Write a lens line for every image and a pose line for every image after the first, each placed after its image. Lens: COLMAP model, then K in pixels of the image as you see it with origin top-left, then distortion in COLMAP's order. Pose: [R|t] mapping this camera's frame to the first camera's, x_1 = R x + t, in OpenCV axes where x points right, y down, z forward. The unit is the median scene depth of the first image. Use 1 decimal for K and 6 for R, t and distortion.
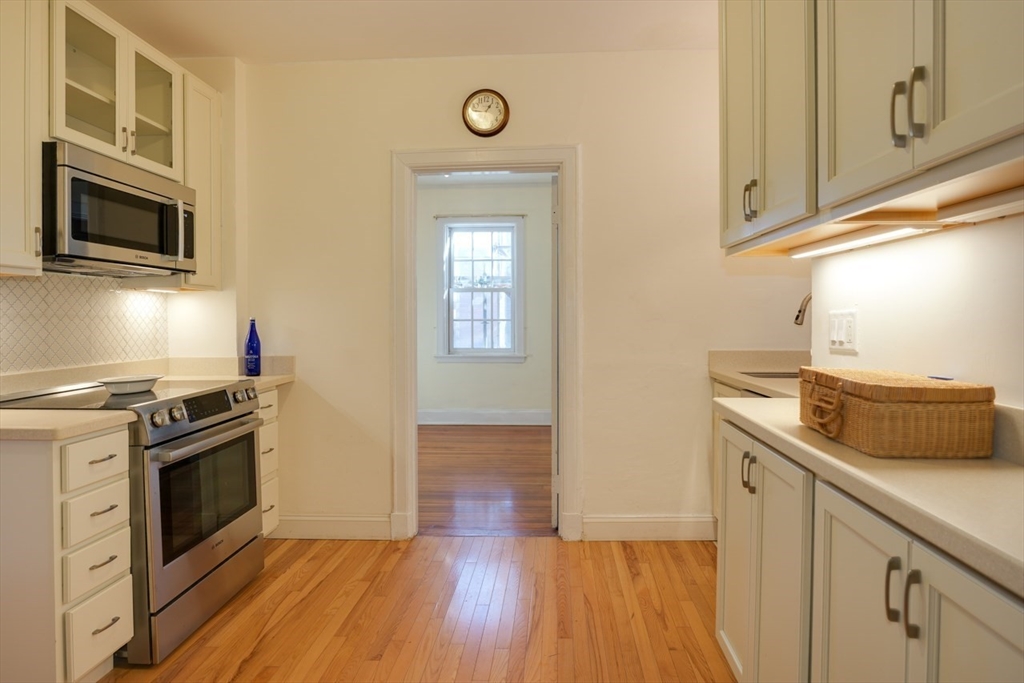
lens RADIAL K [[587.9, 0, 526.6], [0, 587.9, 325.4], [0, 0, 1]] dist [-0.020809, 0.003689]
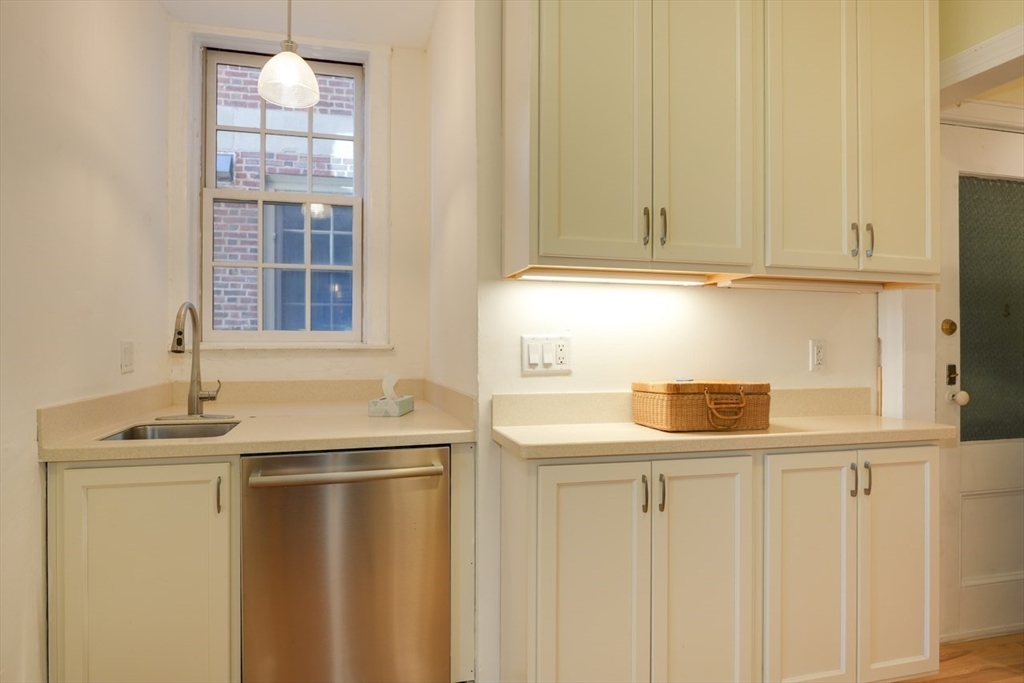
lens RADIAL K [[587.9, 0, 481.7], [0, 587.9, 347.1], [0, 0, 1]] dist [-0.020809, 0.003689]
pose [[-0.287069, 0.002210, 0.957907, -0.286455], [0.013614, 0.999906, 0.001773, -0.004090], [-0.957813, 0.013550, -0.287072, 0.895172]]
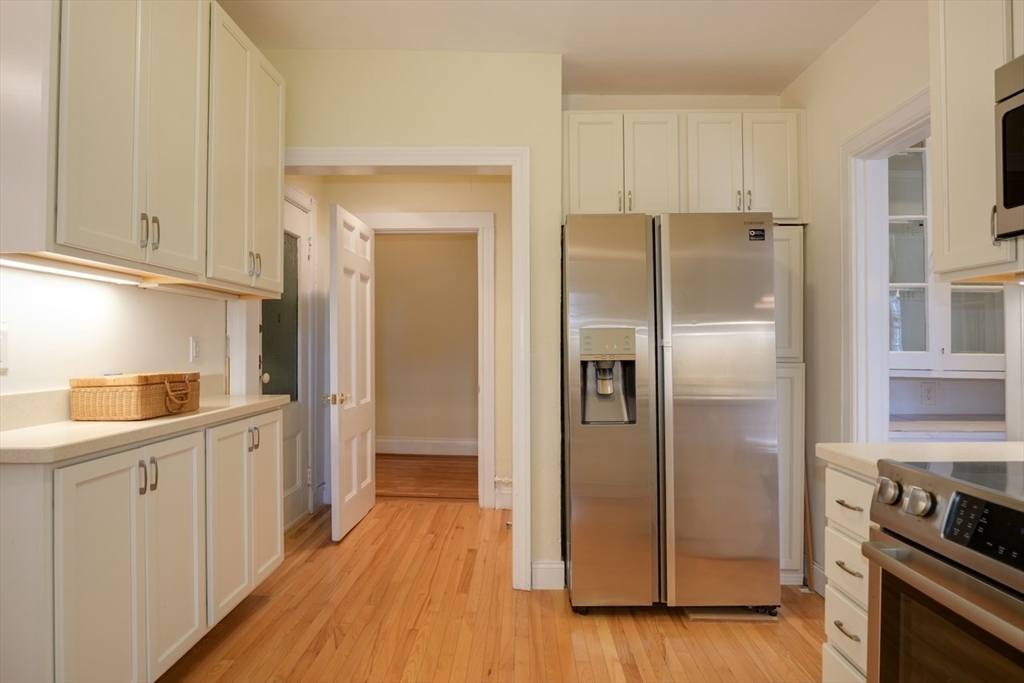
lens RADIAL K [[587.9, 0, 511.0], [0, 587.9, 346.4], [0, 0, 1]] dist [-0.020809, 0.003689]
pose [[-0.999373, 0.003789, -0.035210, -0.151134], [0.003133, 0.999821, 0.018667, -0.006395], [0.035274, 0.018544, -0.999206, 1.208582]]
